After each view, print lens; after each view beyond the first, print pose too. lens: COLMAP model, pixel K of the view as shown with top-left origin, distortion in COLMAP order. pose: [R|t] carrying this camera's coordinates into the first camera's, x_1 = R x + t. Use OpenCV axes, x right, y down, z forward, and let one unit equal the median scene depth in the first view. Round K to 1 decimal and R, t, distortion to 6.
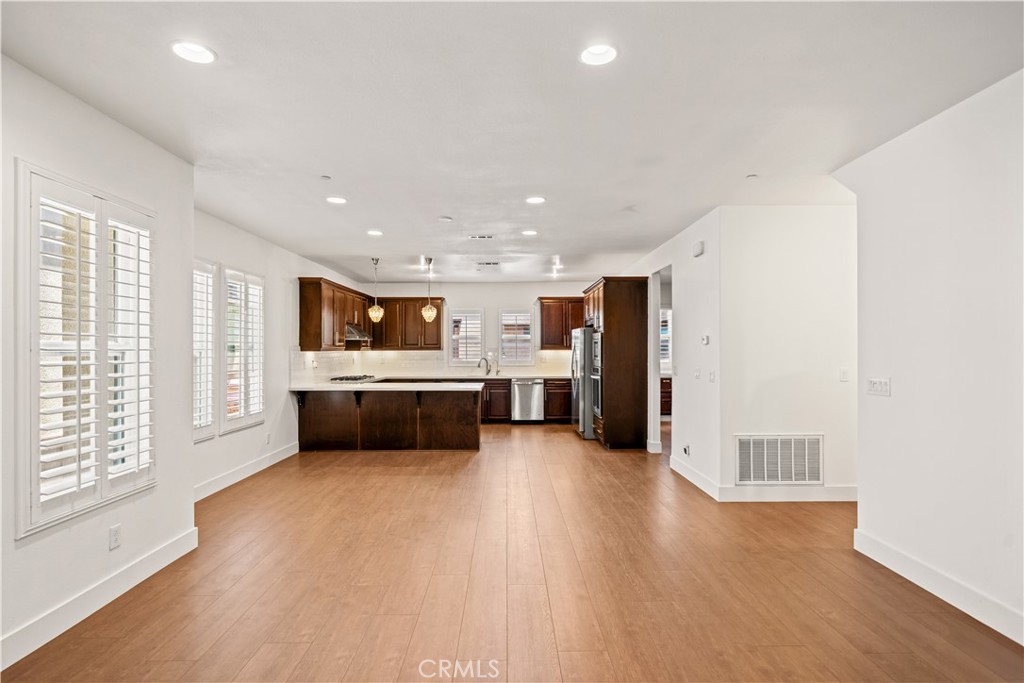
lens RADIAL K [[545.5, 0, 501.6], [0, 545.5, 351.5], [0, 0, 1]] dist [0.035591, -0.002280]
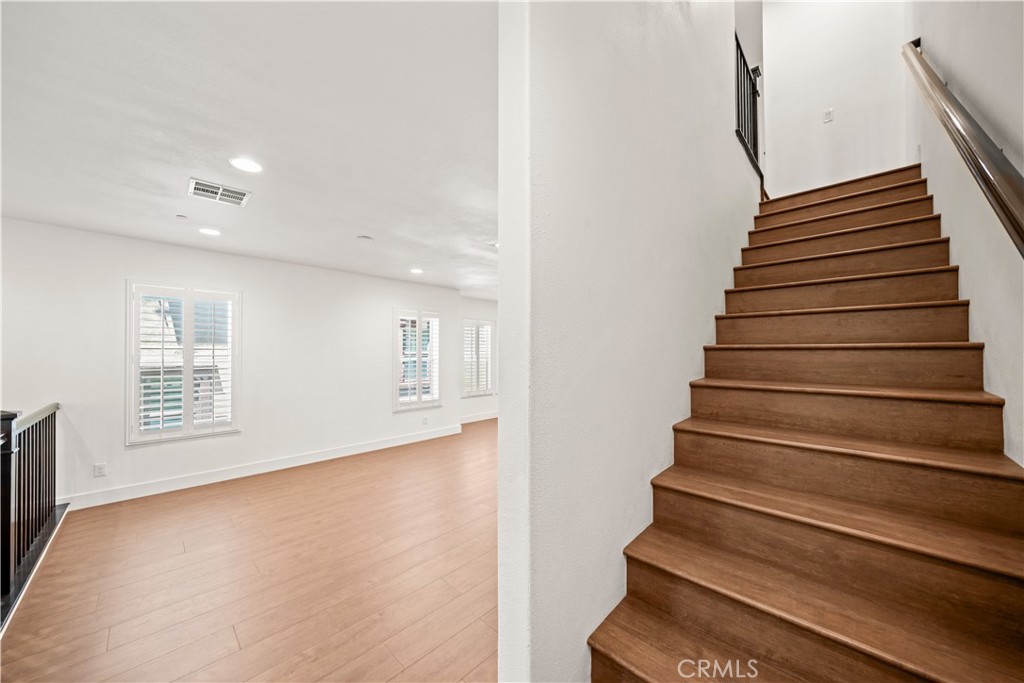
lens RADIAL K [[360.4, 0, 512.0], [0, 360.4, 354.5], [0, 0, 1]] dist [-0.005946, 0.000626]
pose [[0.704176, 0.013101, -0.709904, 0.457677], [-0.005786, 0.999902, 0.012713, -0.025114], [0.710002, -0.004845, 0.704183, -0.027401]]
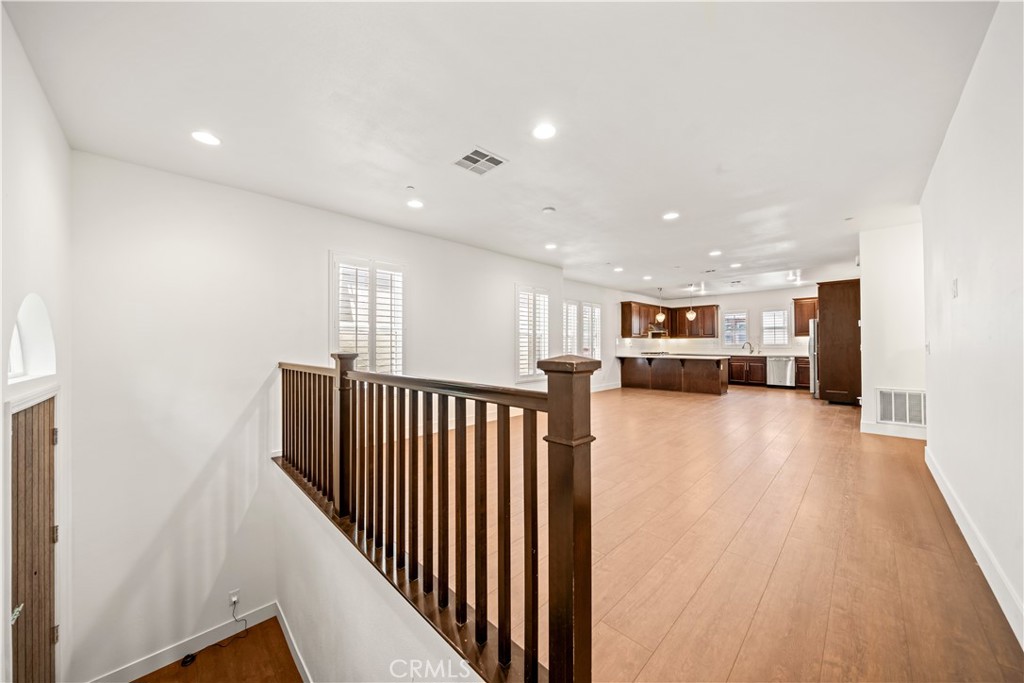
lens RADIAL K [[360.4, 0, 492.8], [0, 360.4, 347.2], [0, 0, 1]] dist [-0.005946, 0.000626]
pose [[0.692179, 0.003730, -0.721716, 0.268450], [-0.000249, 0.999988, 0.004930, 0.027239], [0.721725, -0.003233, 0.692172, -0.272110]]
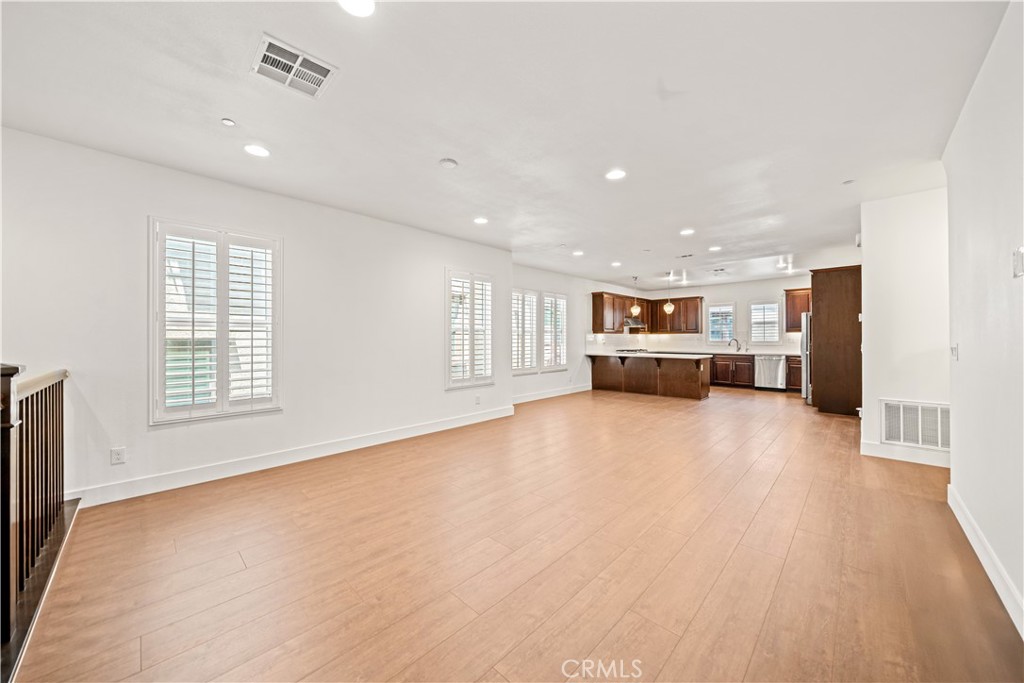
lens RADIAL K [[360.4, 0, 495.6], [0, 360.4, 344.4], [0, 0, 1]] dist [-0.005946, 0.000626]
pose [[0.699571, 0.012887, -0.714447, 0.259934], [-0.002962, 0.999881, 0.015135, 0.018319], [0.714557, -0.008472, 0.699526, -0.064709]]
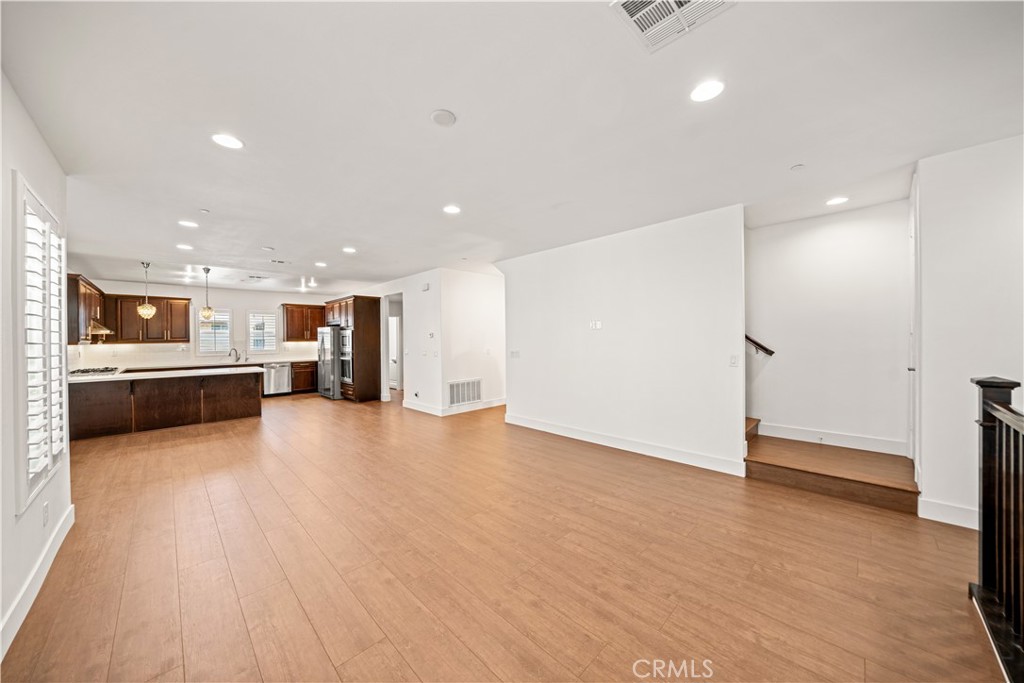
lens RADIAL K [[360.4, 0, 507.7], [0, 360.4, 345.7], [0, 0, 1]] dist [-0.005946, 0.000626]
pose [[0.712792, -0.018611, 0.701128, -0.225410], [0.012126, 0.999825, 0.014212, 0.001093], [-0.701270, -0.001628, 0.712894, -0.060390]]
